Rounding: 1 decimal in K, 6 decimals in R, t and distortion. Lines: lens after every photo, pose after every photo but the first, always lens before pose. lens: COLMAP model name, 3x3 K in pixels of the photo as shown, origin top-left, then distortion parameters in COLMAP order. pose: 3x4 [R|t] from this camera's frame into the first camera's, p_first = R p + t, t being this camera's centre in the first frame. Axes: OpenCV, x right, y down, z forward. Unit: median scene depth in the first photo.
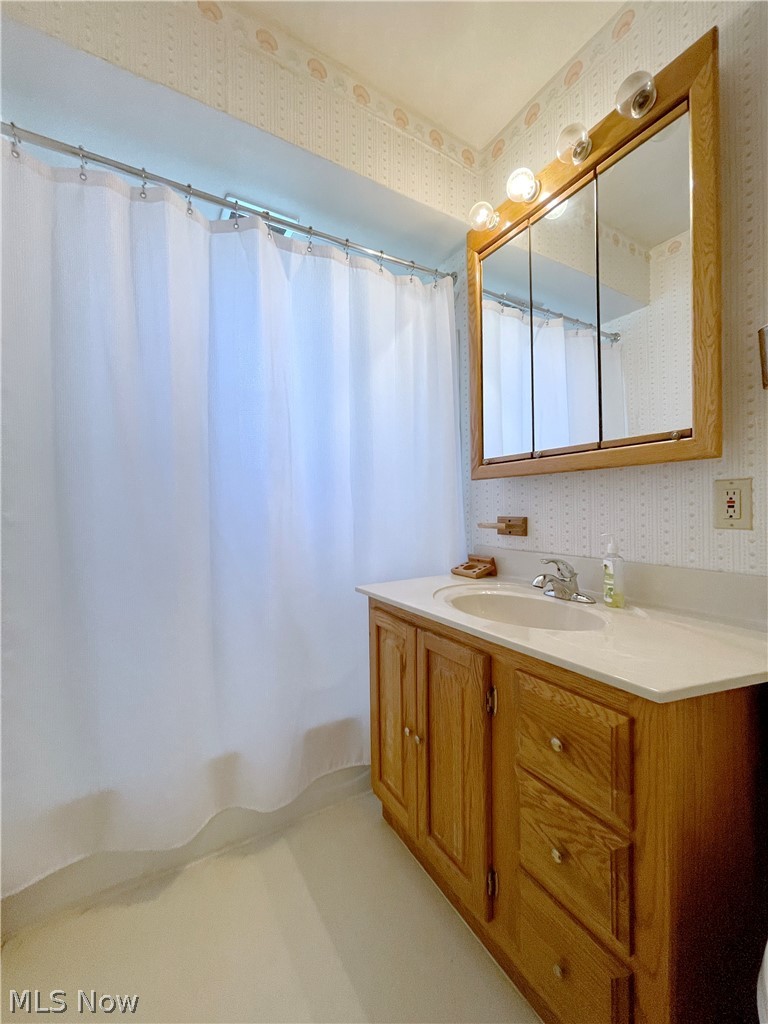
lens RADIAL K [[413.6, 0, 388.0], [0, 413.6, 512.5], [0, 0, 1]] dist [-0.001821, 0.000341]
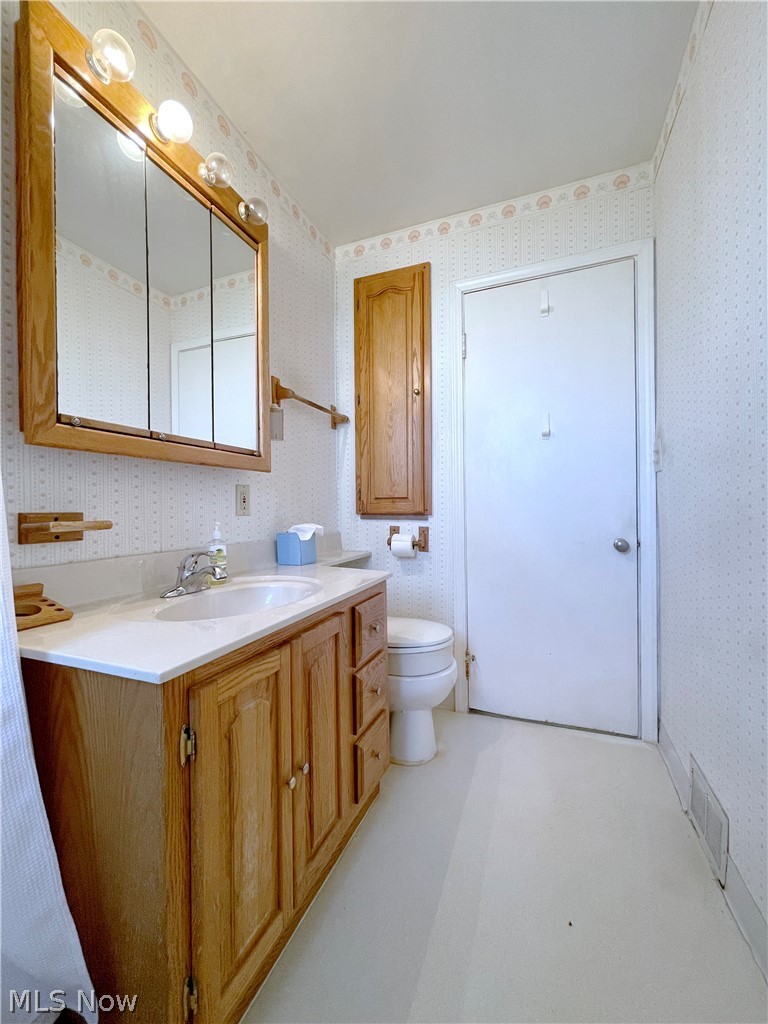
lens RADIAL K [[413.6, 0, 387.2], [0, 413.6, 506.9], [0, 0, 1]] dist [-0.001821, 0.000341]
pose [[-0.611519, 0.017830, 0.791029, -0.665999], [0.024980, 0.999683, -0.003222, 0.021178], [-0.790835, 0.017789, -0.611770, 1.289720]]
